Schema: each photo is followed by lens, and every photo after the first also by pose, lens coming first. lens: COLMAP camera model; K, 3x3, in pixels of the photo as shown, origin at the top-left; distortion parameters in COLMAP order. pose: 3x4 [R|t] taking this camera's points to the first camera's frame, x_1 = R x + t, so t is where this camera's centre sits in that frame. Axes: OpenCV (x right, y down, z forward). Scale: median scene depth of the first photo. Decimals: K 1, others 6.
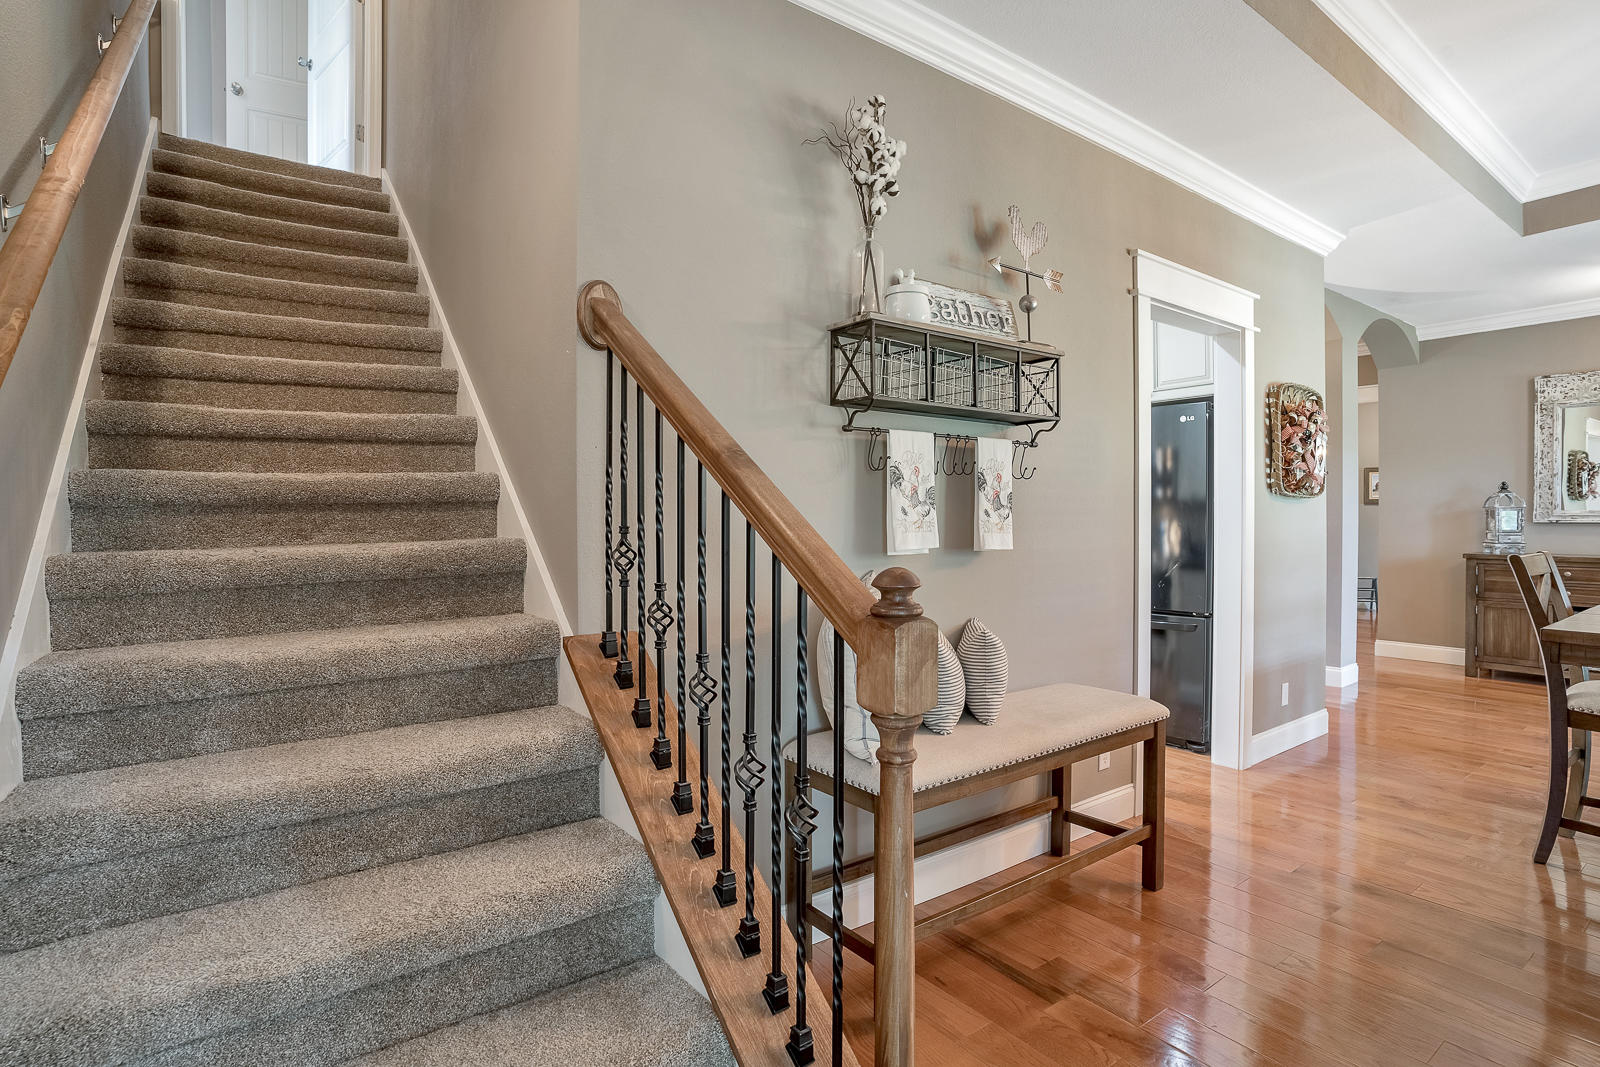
lens RADIAL K [[786.2, 0, 796.1], [0, 786.2, 533.8], [0, 0, 1]] dist [-0.019420, 0.004734]
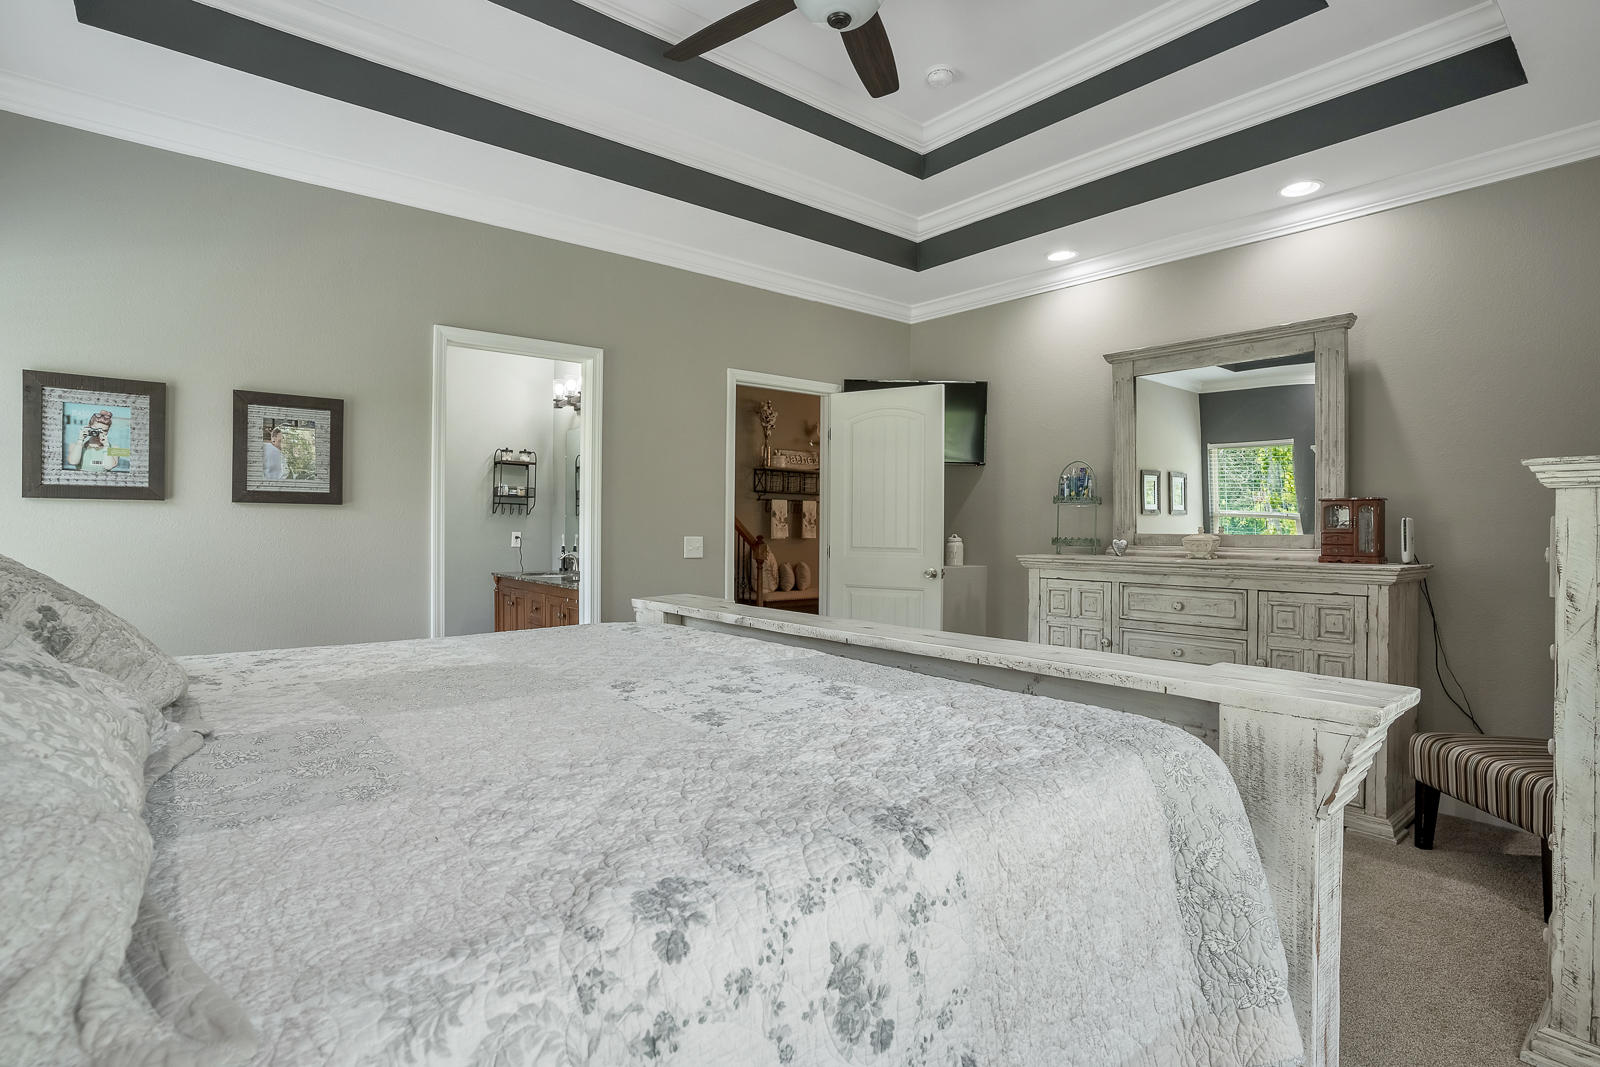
lens RADIAL K [[786.2, 0, 794.5], [0, 786.2, 529.9], [0, 0, 1]] dist [-0.019420, 0.004734]
pose [[0.997773, 0.012159, 0.065580, 0.000137], [-0.011176, 0.999820, -0.015336, 0.040168], [-0.065755, 0.014569, 0.997729, -2.226540]]
